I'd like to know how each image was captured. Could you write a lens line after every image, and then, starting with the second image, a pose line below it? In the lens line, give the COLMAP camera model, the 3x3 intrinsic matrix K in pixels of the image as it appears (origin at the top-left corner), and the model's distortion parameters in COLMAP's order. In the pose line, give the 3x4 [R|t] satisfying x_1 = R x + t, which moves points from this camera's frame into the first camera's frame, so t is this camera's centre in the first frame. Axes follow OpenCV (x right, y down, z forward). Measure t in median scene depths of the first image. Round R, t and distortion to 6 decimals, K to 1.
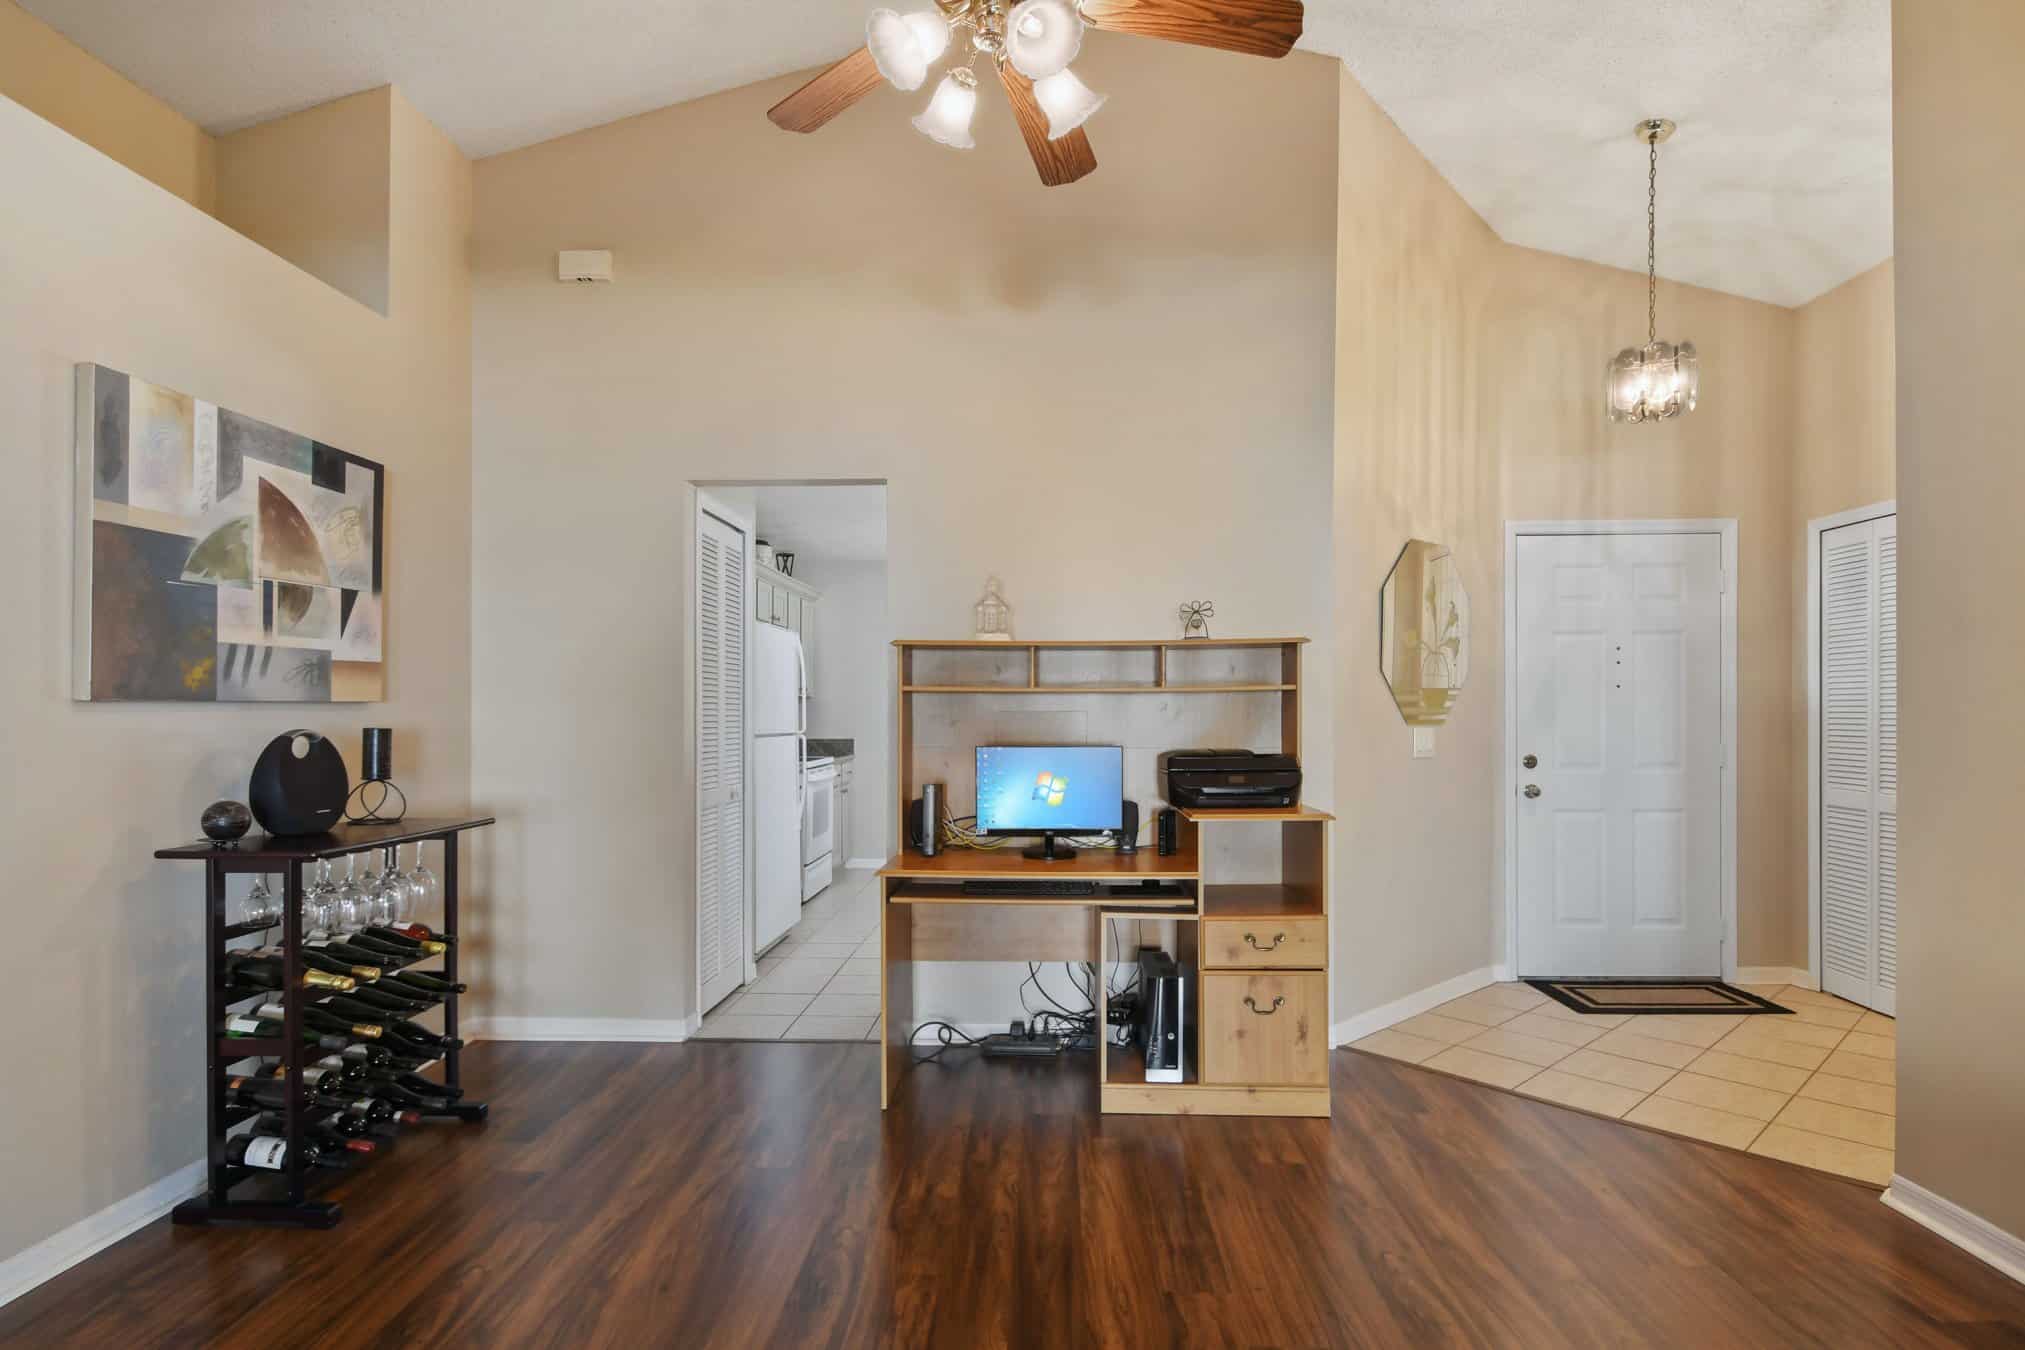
lens RADIAL K [[1042.5, 0, 1023.9], [0, 1042.5, 706.6], [0, 0, 1]] dist [0.004108, -0.002800]
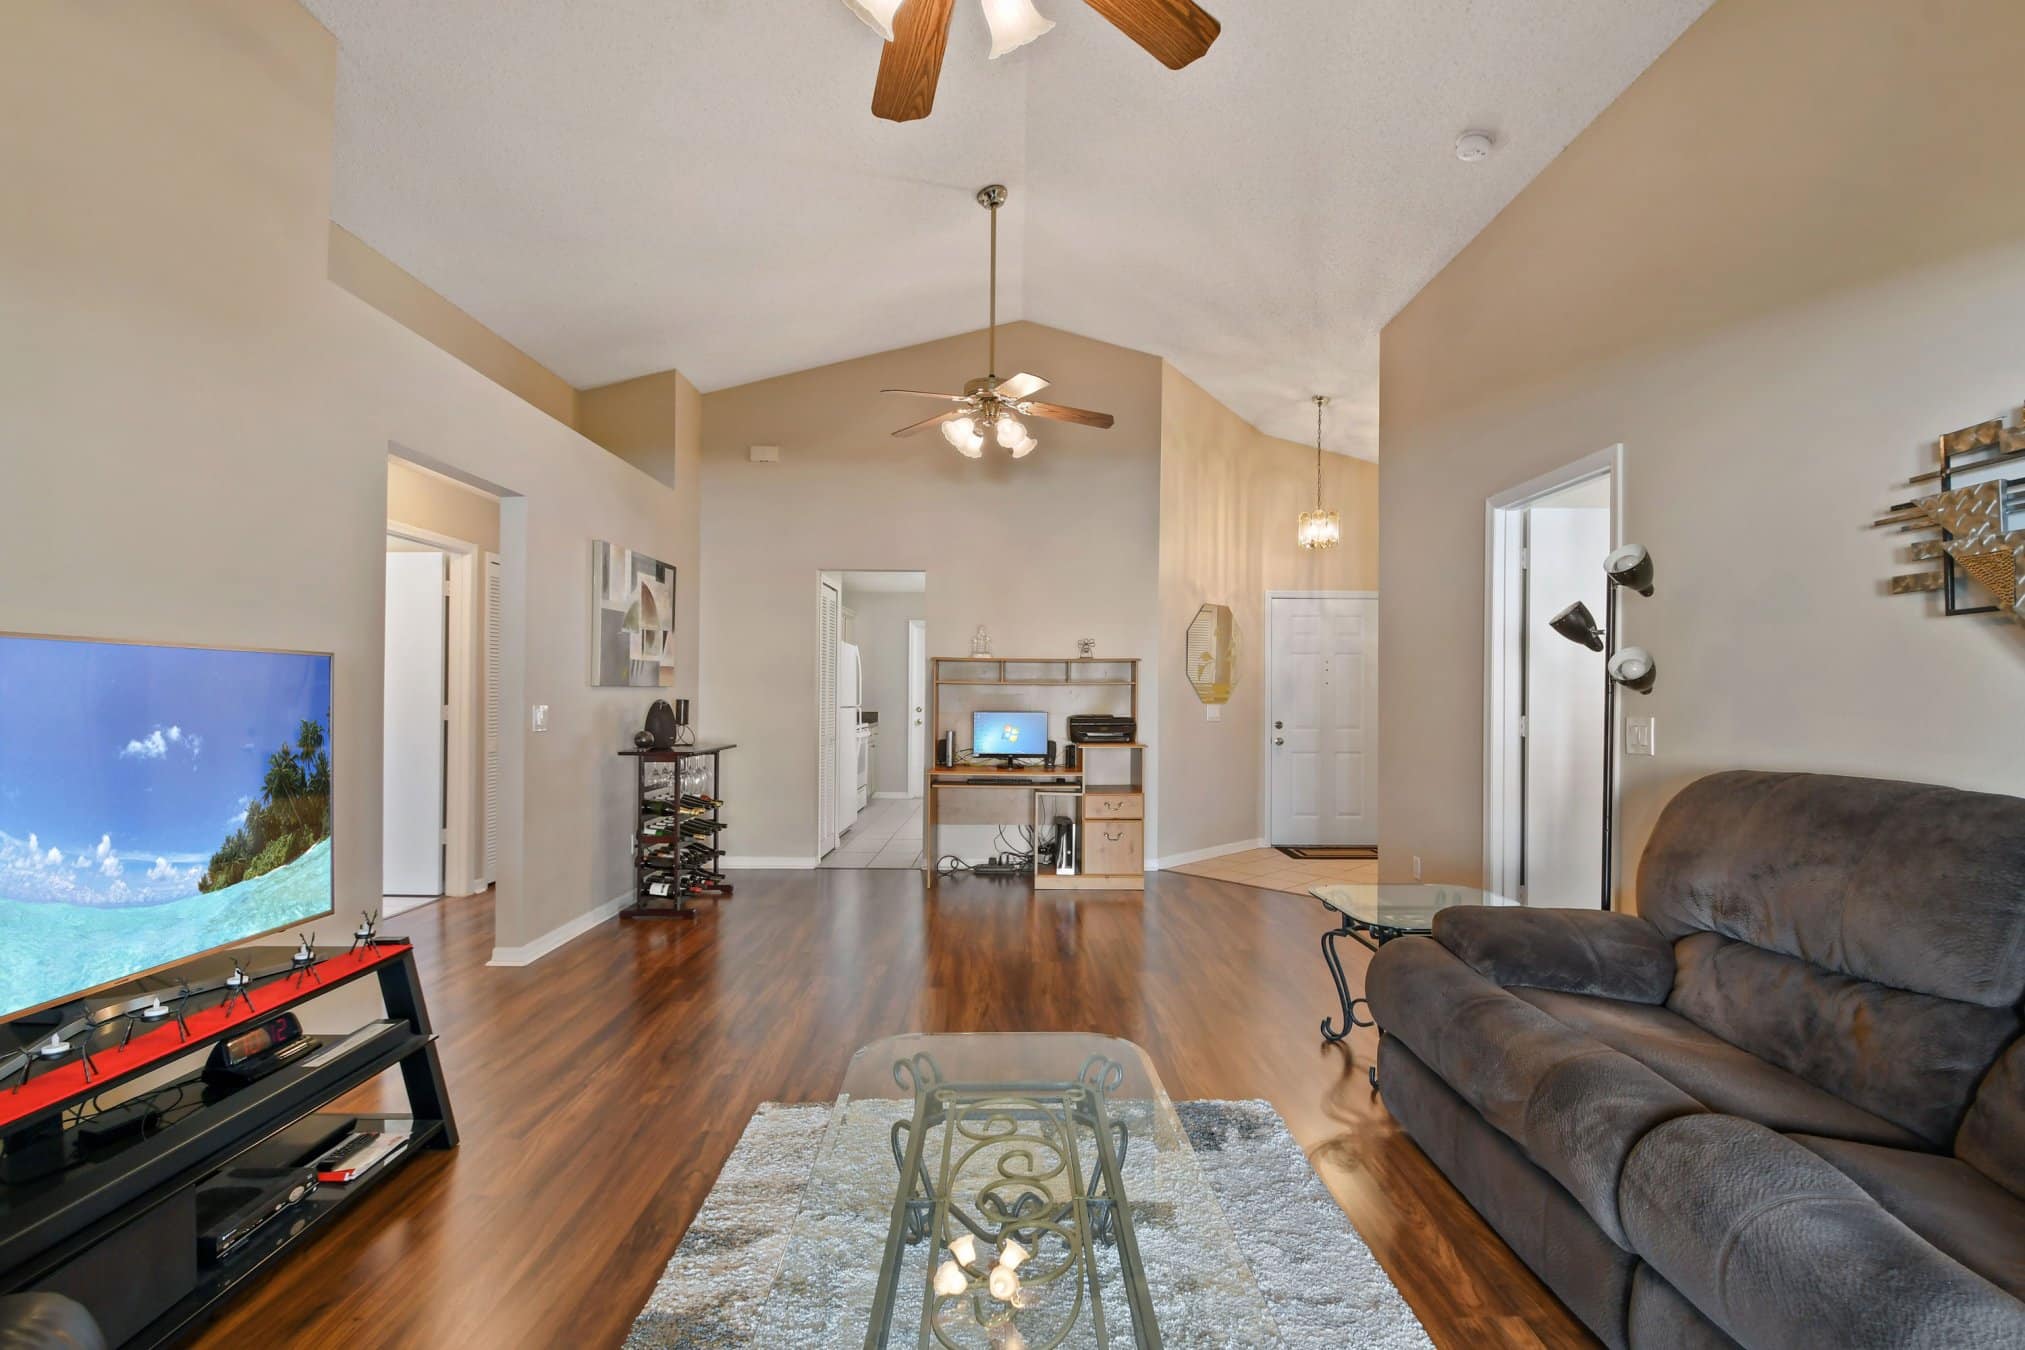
lens RADIAL K [[909.0, 0, 1028.3], [0, 909.0, 686.0], [0, 0, 1]] dist [-0.001275, -0.000402]
pose [[0.998793, 0.008325, 0.048399, -0.025663], [-0.007970, 0.999940, -0.007517, 0.001853], [-0.048458, 0.007122, 0.998800, -0.709247]]
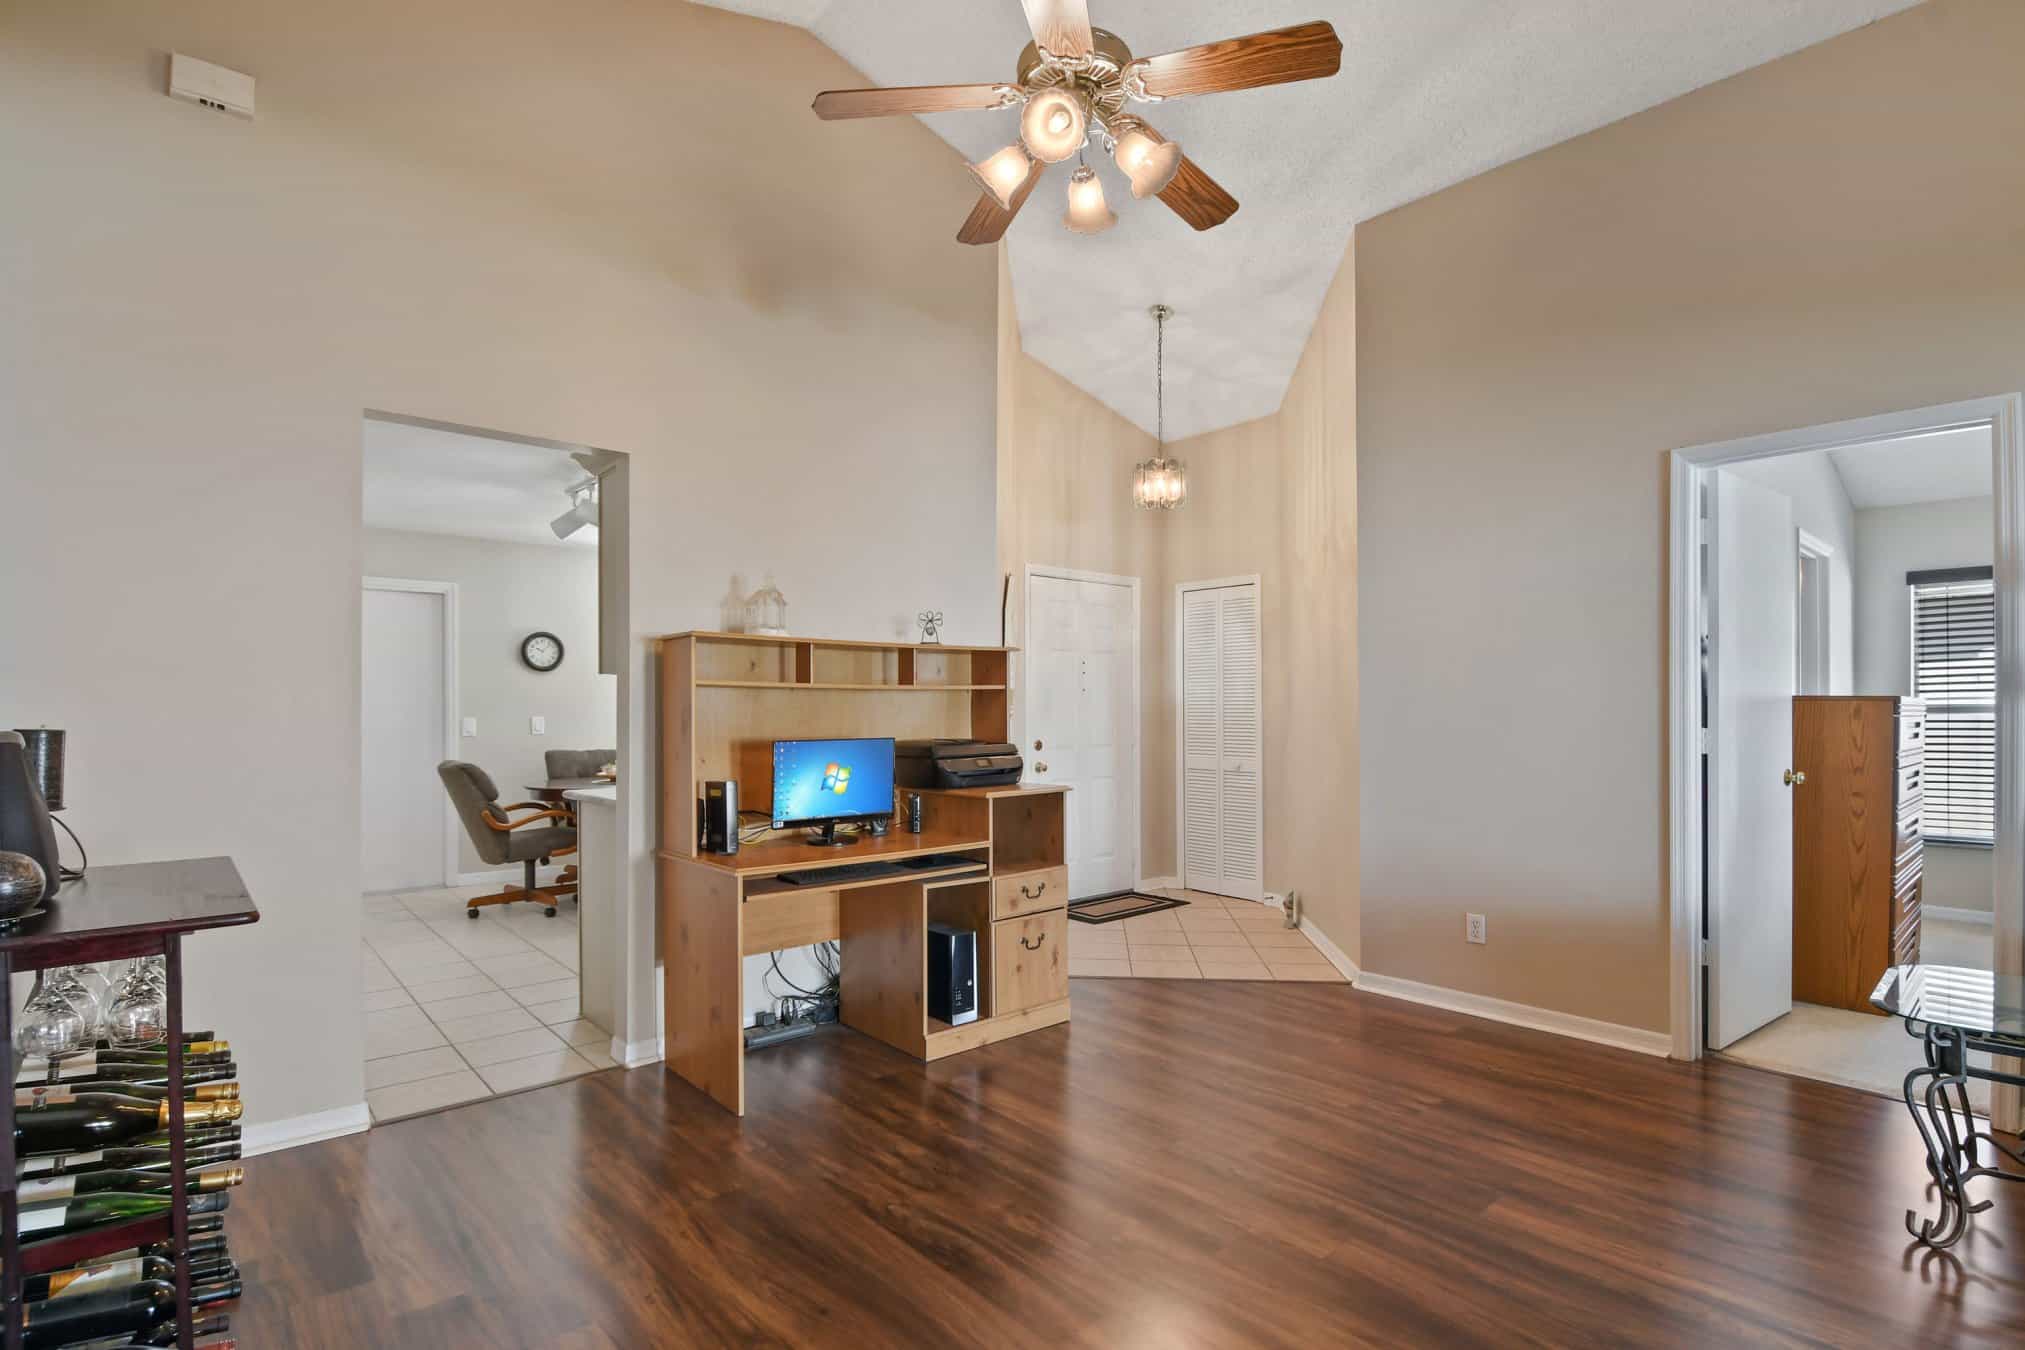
lens RADIAL K [[979.9, 0, 1012.5], [0, 979.9, 698.7], [0, 0, 1]] dist [0.004476, -0.000783]
pose [[0.728867, 0.006874, 0.684621, -0.523398], [-0.001150, 0.999960, -0.008816, 0.005568], [-0.684654, 0.005638, 0.728846, 0.145621]]
